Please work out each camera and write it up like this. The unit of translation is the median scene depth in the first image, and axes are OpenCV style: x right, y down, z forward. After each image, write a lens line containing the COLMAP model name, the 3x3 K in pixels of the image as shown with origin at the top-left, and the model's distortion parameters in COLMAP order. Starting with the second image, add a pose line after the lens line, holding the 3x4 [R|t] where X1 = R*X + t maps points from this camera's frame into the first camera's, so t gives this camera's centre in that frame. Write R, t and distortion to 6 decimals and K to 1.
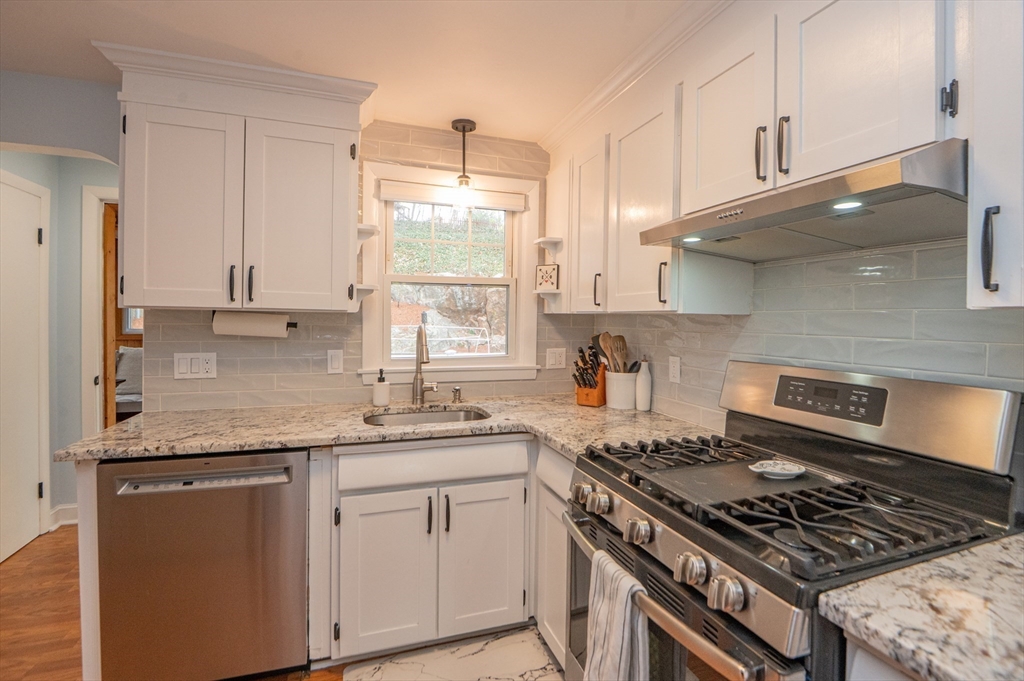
lens RADIAL K [[473.4, 0, 516.1], [0, 473.4, 322.1], [0, 0, 1]] dist [-0.003001, -0.009190]
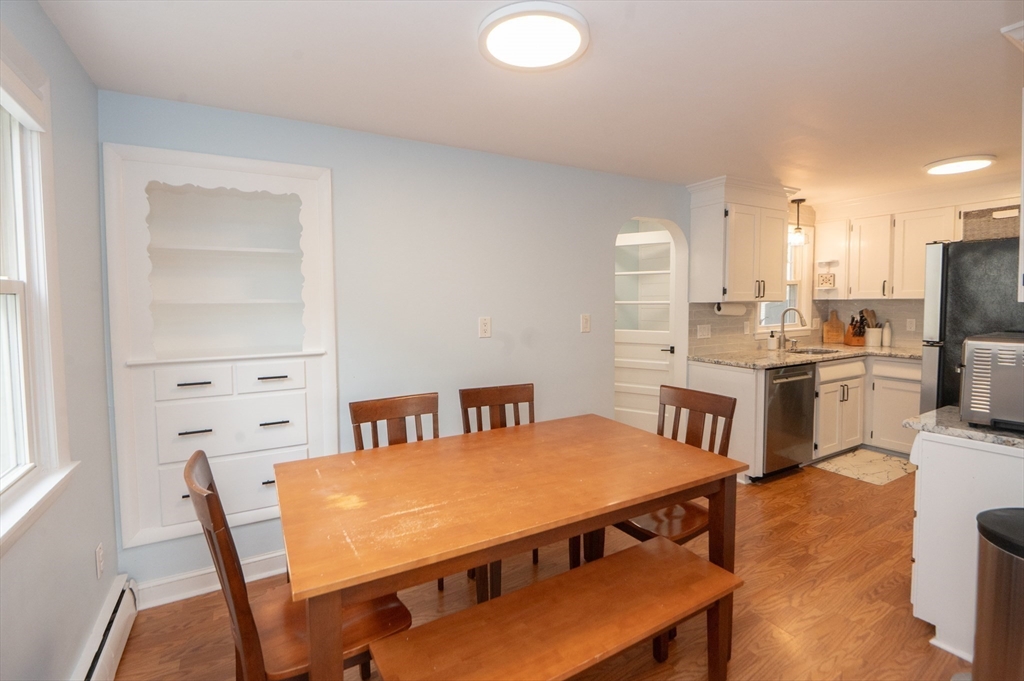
lens RADIAL K [[473.4, 0, 516.1], [0, 473.4, 322.1], [0, 0, 1]] dist [-0.003001, -0.009190]
pose [[0.982470, -0.030769, 0.183863, -1.633536], [0.023425, 0.998844, 0.041982, -0.040023], [-0.184942, -0.036939, 0.982055, -0.678652]]
